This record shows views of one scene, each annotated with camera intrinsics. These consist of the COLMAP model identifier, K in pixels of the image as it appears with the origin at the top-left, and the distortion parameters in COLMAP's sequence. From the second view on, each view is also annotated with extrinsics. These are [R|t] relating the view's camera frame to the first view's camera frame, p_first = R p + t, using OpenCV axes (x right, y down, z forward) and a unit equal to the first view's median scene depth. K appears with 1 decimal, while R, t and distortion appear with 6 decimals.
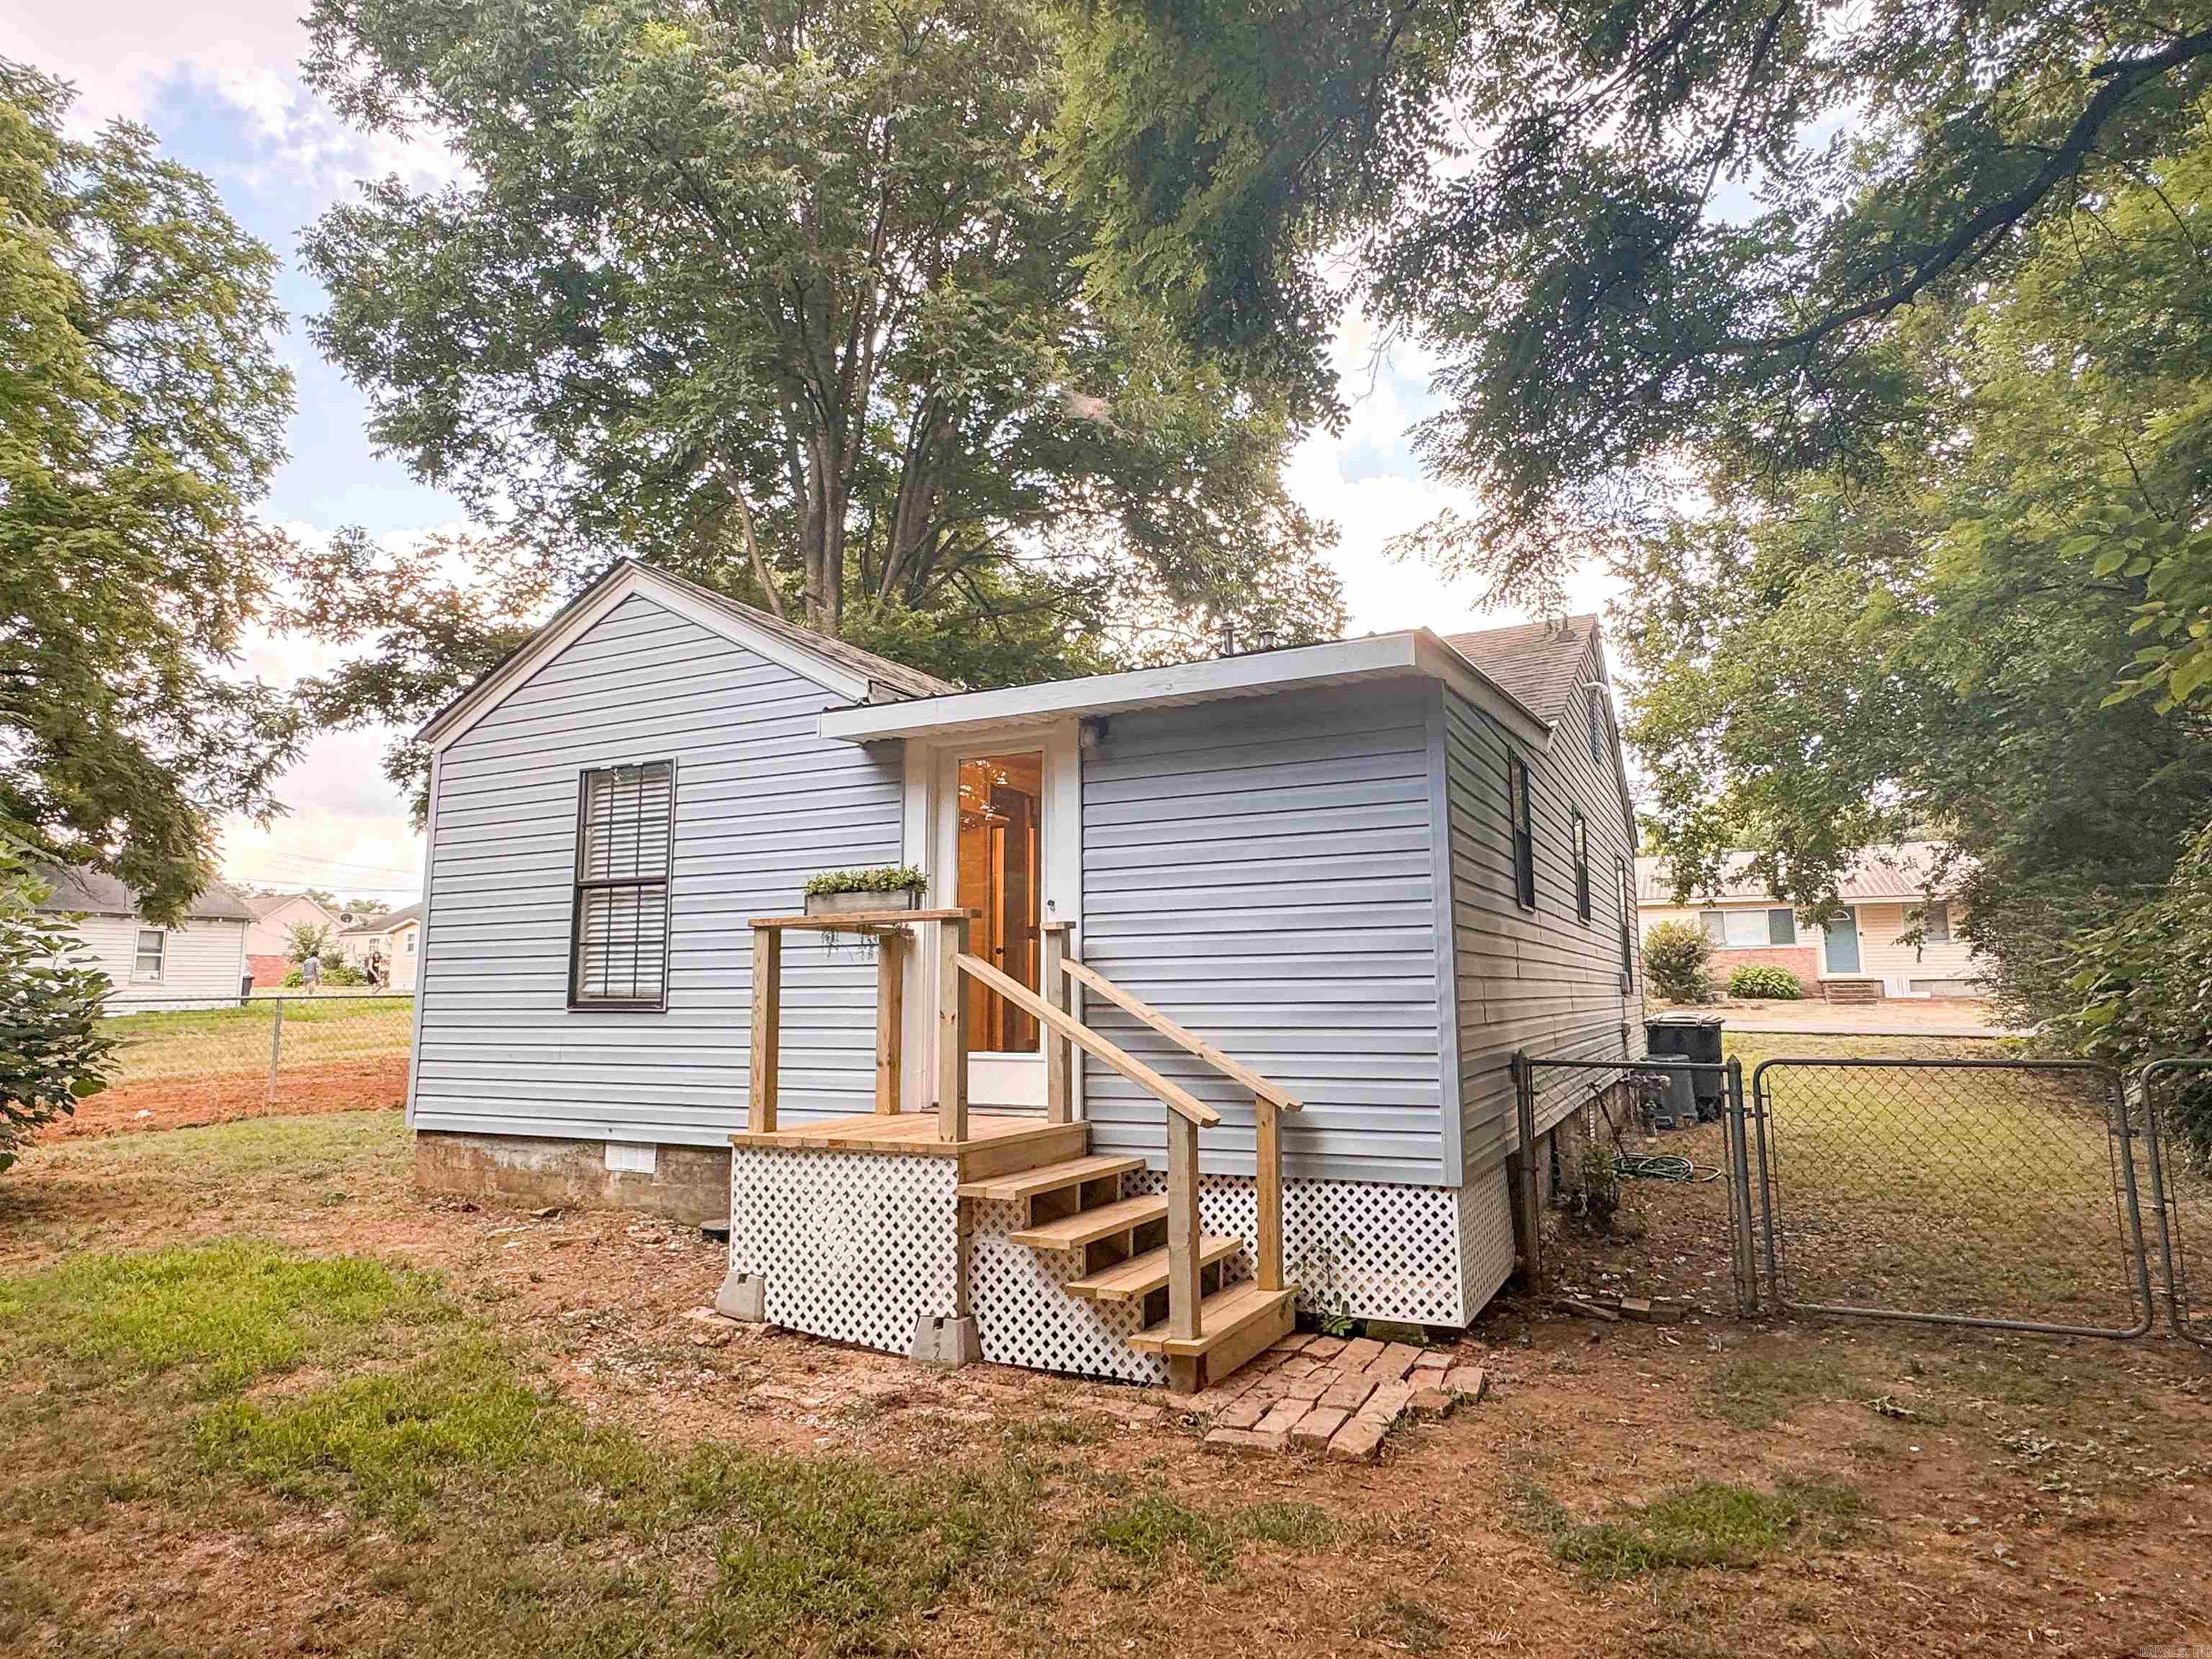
lens RADIAL K [[1278.6, 0, 1096.7], [0, 1278.6, 821.0], [0, 0, 1]] dist [0.005480, 0.001489]
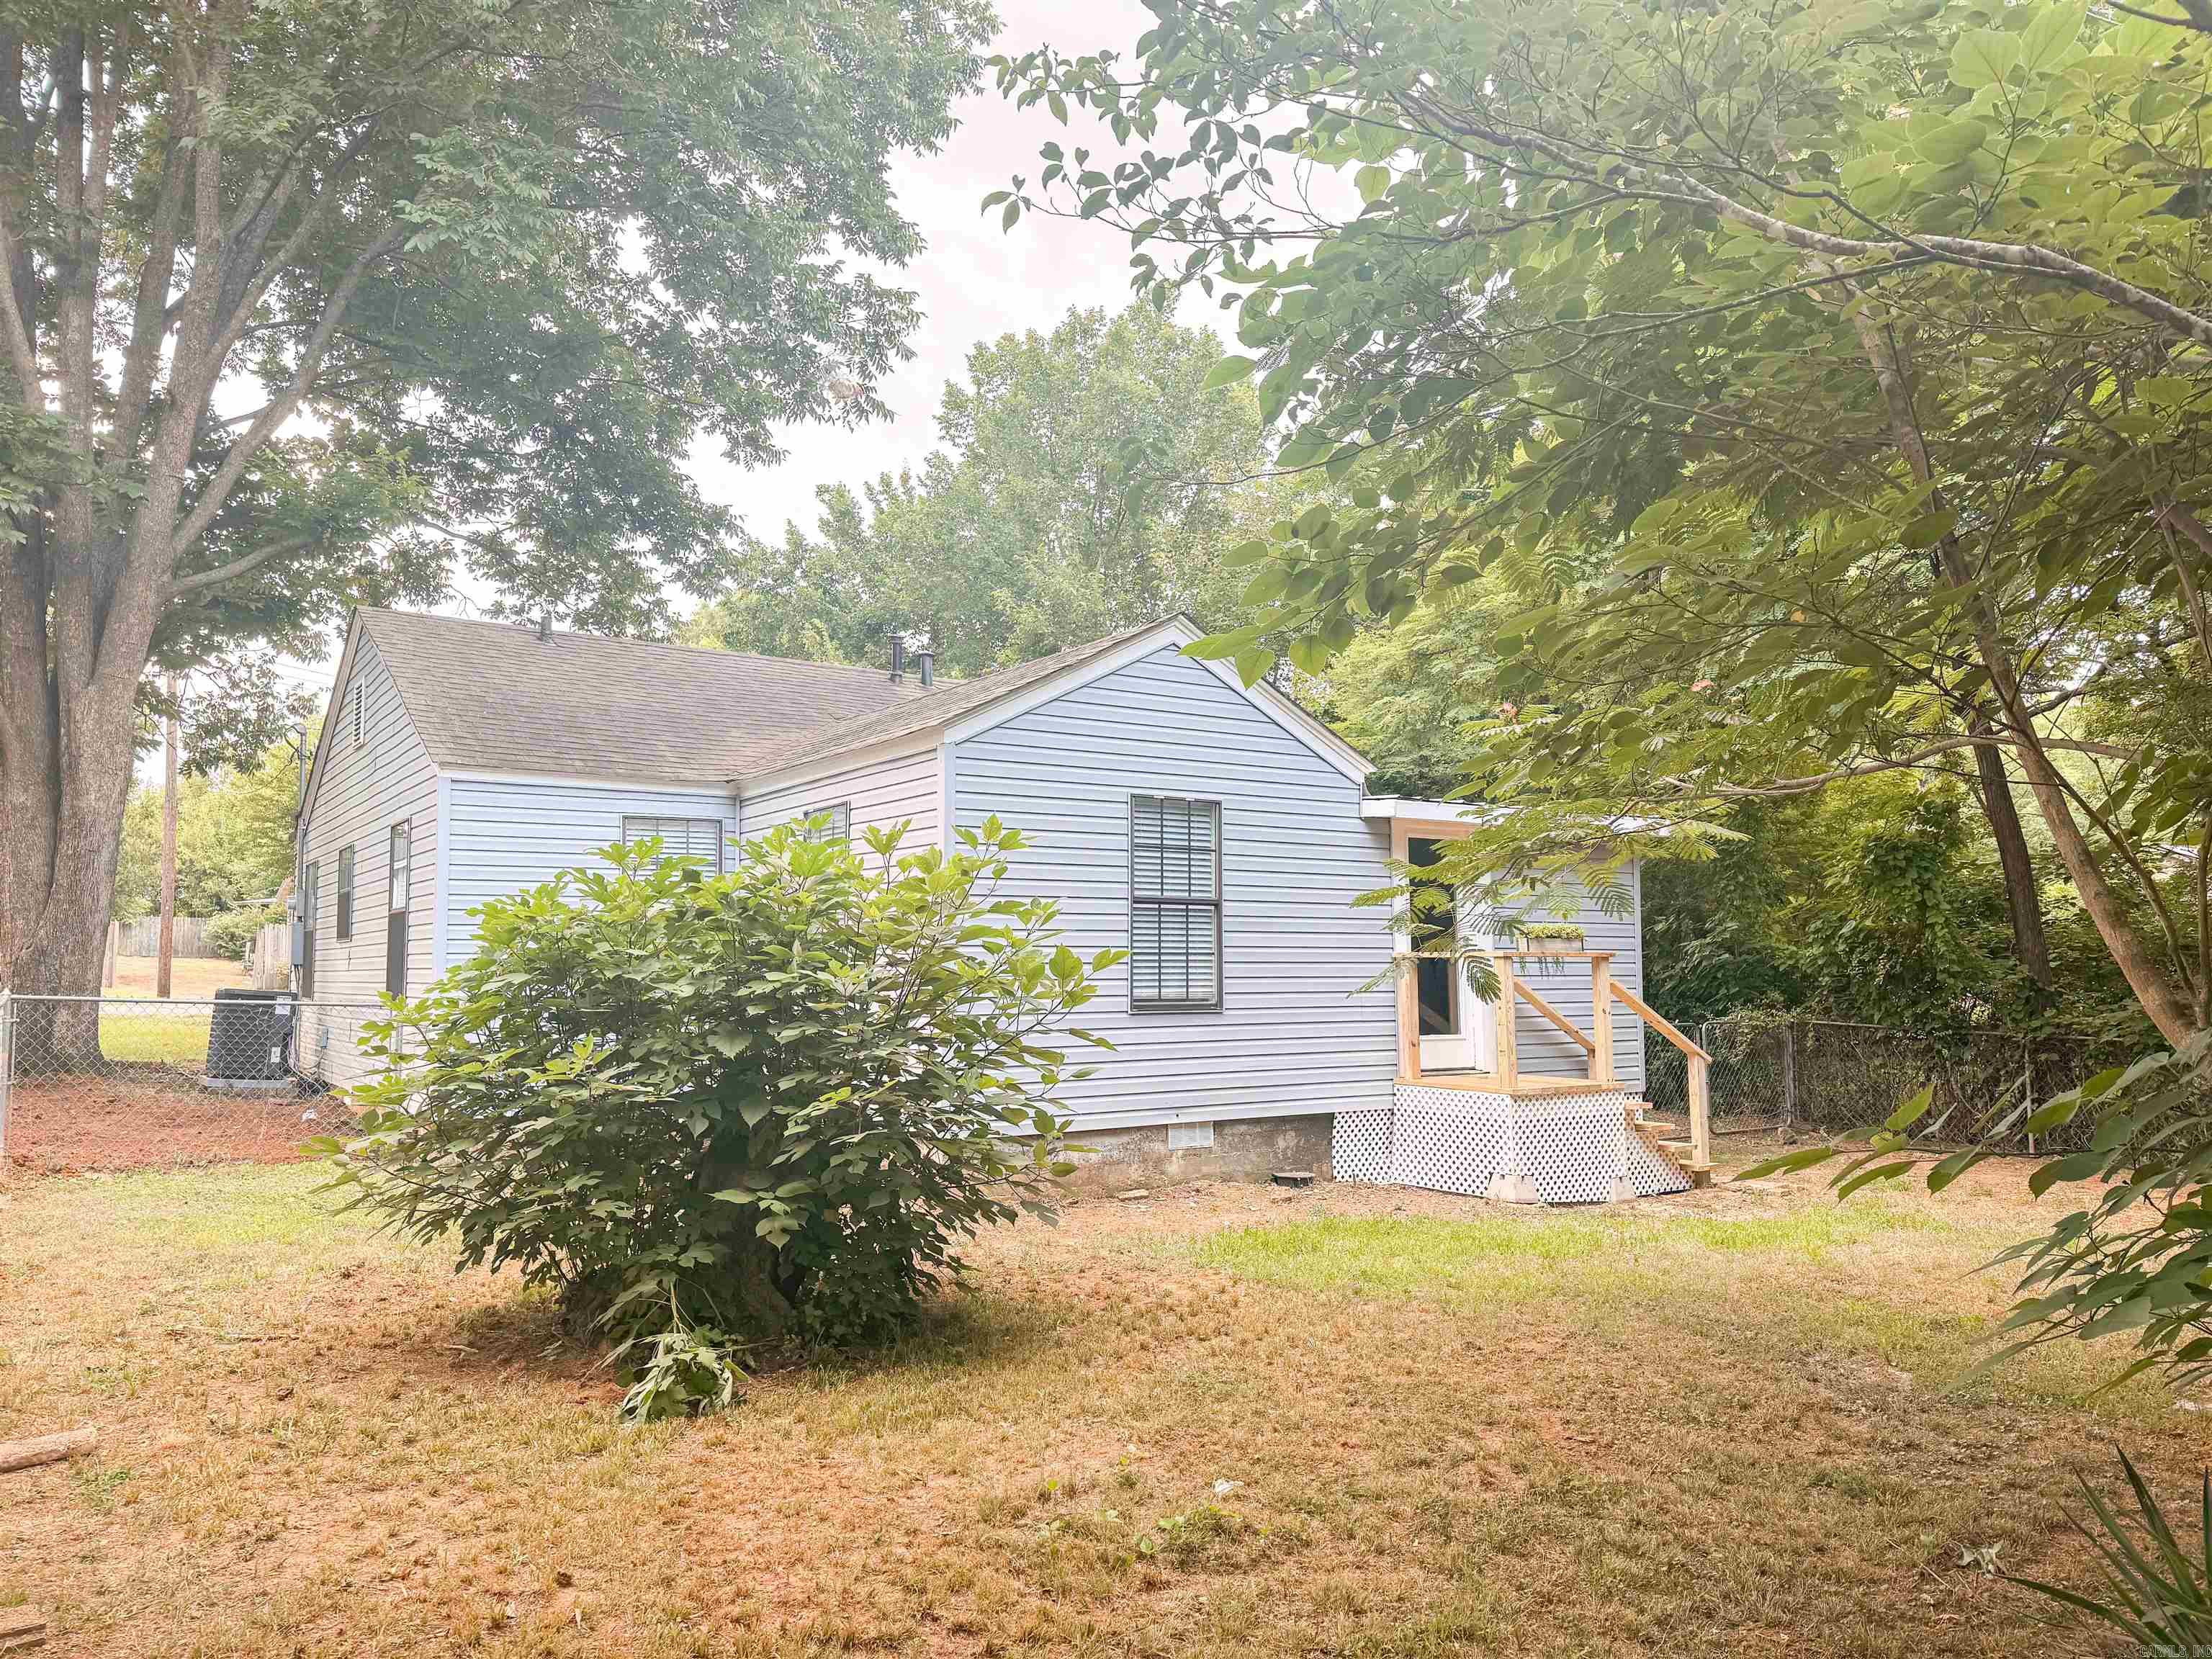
lens RADIAL K [[1542.5, 0, 1109.4], [0, 1542.5, 835.9], [0, 0, 1]] dist [0.131879, -0.176387]
pose [[0.491254, 0.078516, 0.867470, -1.637086], [-0.122070, 0.992306, -0.020686, 0.026618], [-0.862420, -0.095730, 0.497059, 0.378063]]
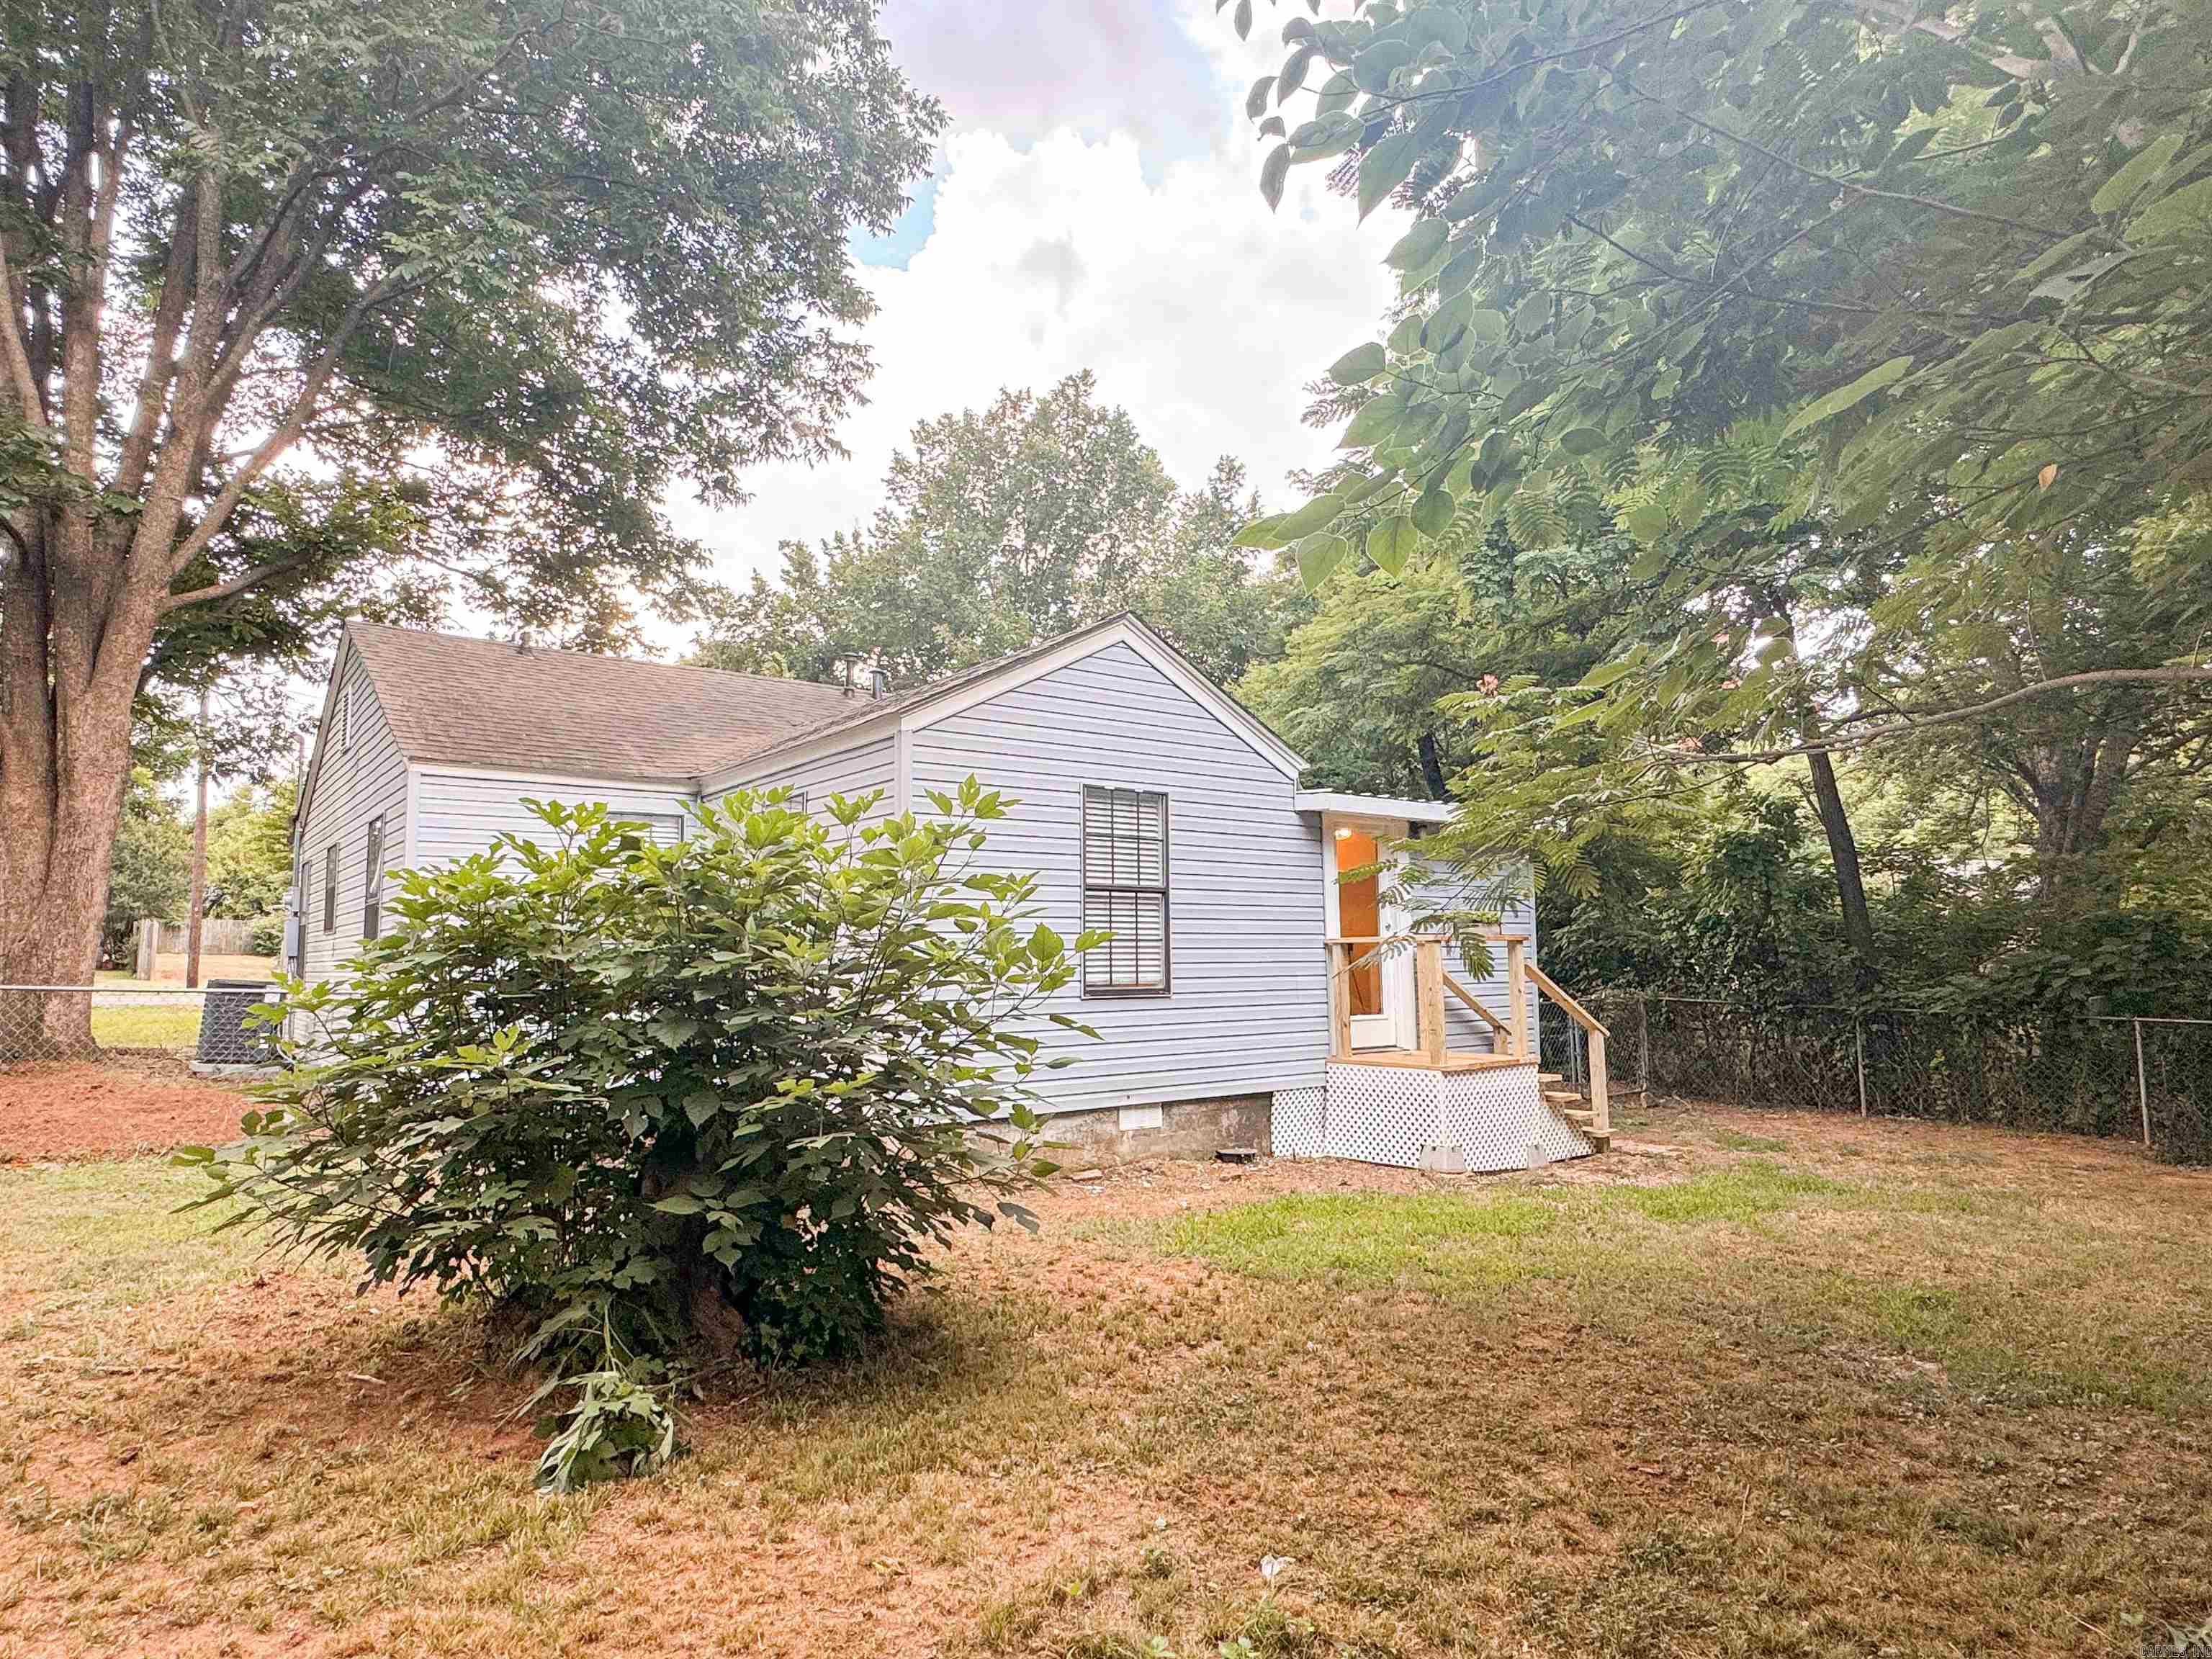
lens RADIAL K [[1278.6, 0, 1096.7], [0, 1278.6, 821.0], [0, 0, 1]] dist [0.005480, 0.001489]
pose [[0.439795, 0.099904, 0.892524, -1.474051], [-0.119587, 0.991458, -0.052051, 0.051896], [-0.890101, -0.083843, 0.447985, 0.510660]]
